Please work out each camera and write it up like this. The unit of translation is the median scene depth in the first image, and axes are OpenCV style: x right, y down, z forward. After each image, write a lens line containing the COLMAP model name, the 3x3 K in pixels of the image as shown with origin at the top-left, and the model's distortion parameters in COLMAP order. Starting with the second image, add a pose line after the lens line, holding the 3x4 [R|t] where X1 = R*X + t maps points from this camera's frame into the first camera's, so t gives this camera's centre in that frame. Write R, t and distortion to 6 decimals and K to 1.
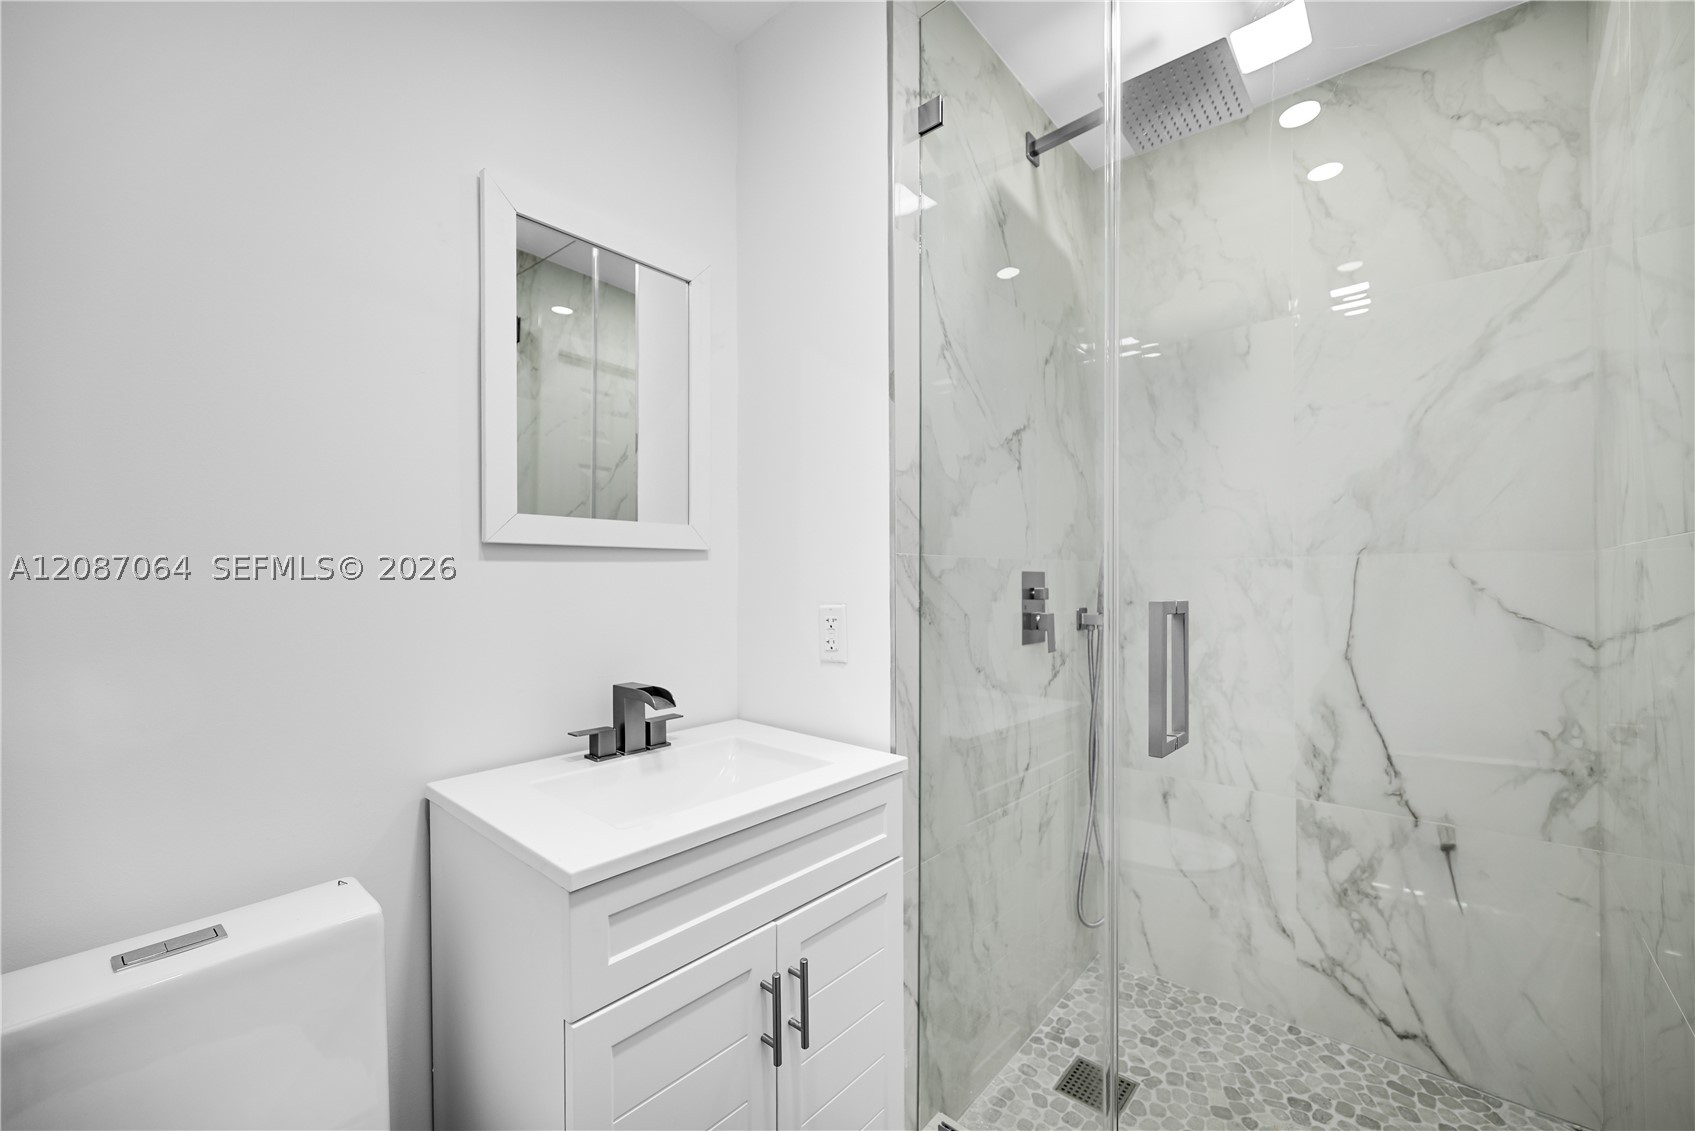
lens RADIAL K [[680.4, 0, 845.5], [0, 680.4, 572.0], [0, 0, 1]] dist [0.001127, -0.000289]
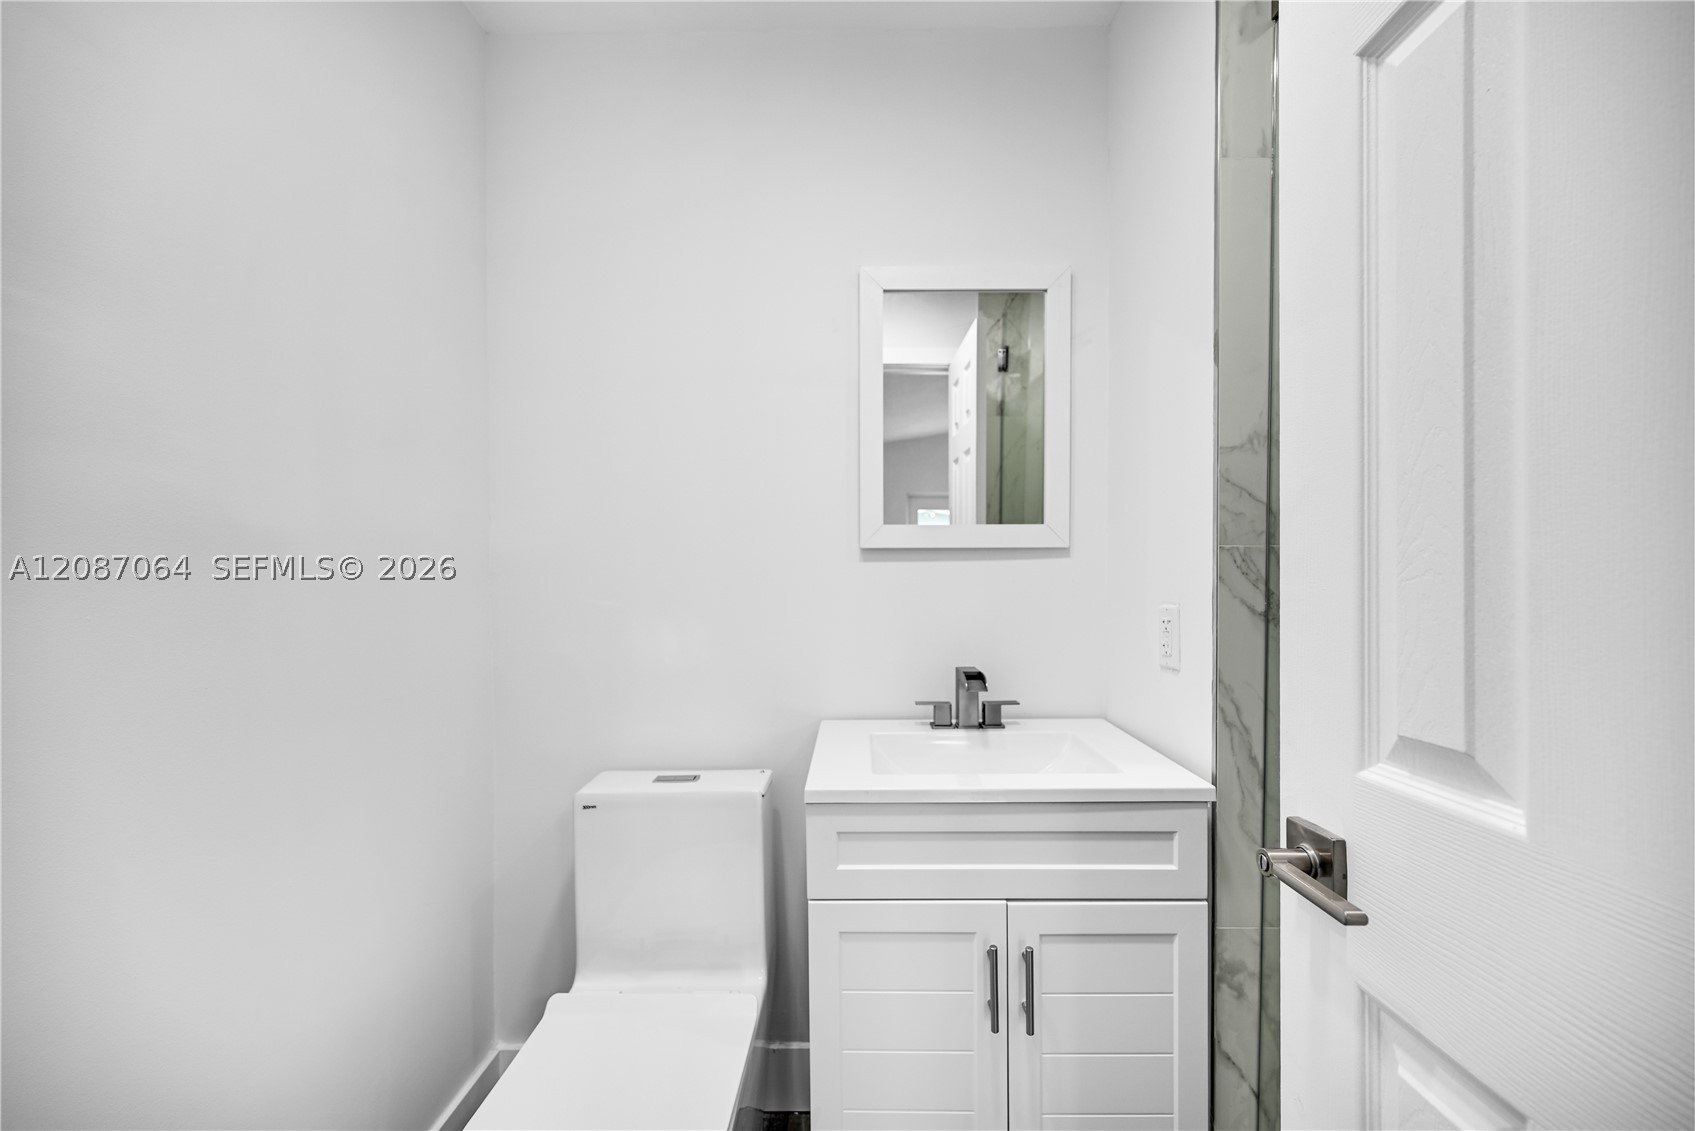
lens RADIAL K [[680.4, 0, 851.7], [0, 680.4, 581.0], [0, 0, 1]] dist [0.001127, -0.000289]
pose [[0.660150, 0.005139, -0.751116, 0.405894], [0.005123, 0.999923, 0.011344, 0.004565], [0.751116, -0.011336, 0.660073, 0.100993]]
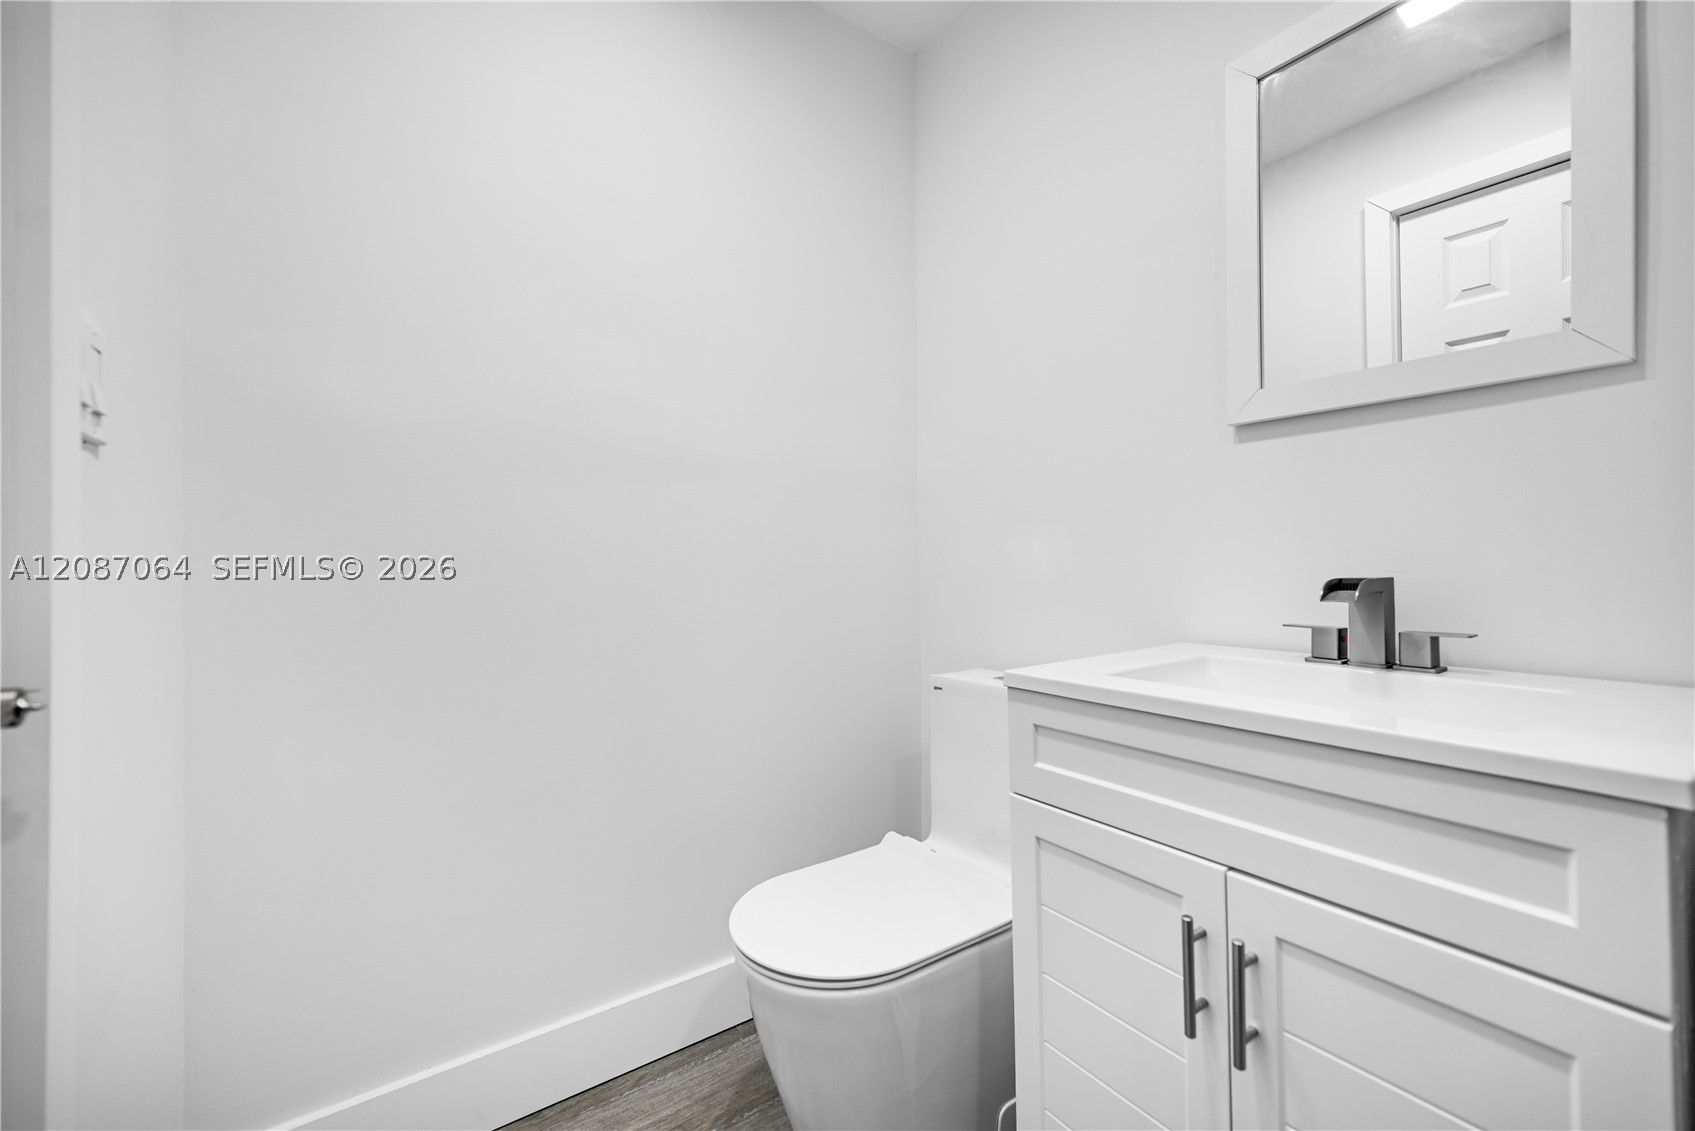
lens RADIAL K [[680.4, 0, 859.9], [0, 680.4, 556.2], [0, 0, 1]] dist [0.001127, -0.000289]
pose [[-0.212501, -0.001782, -0.977159, 0.536573], [0.016630, 0.999847, -0.005440, 0.135494], [0.977019, -0.017406, -0.212439, 0.598704]]
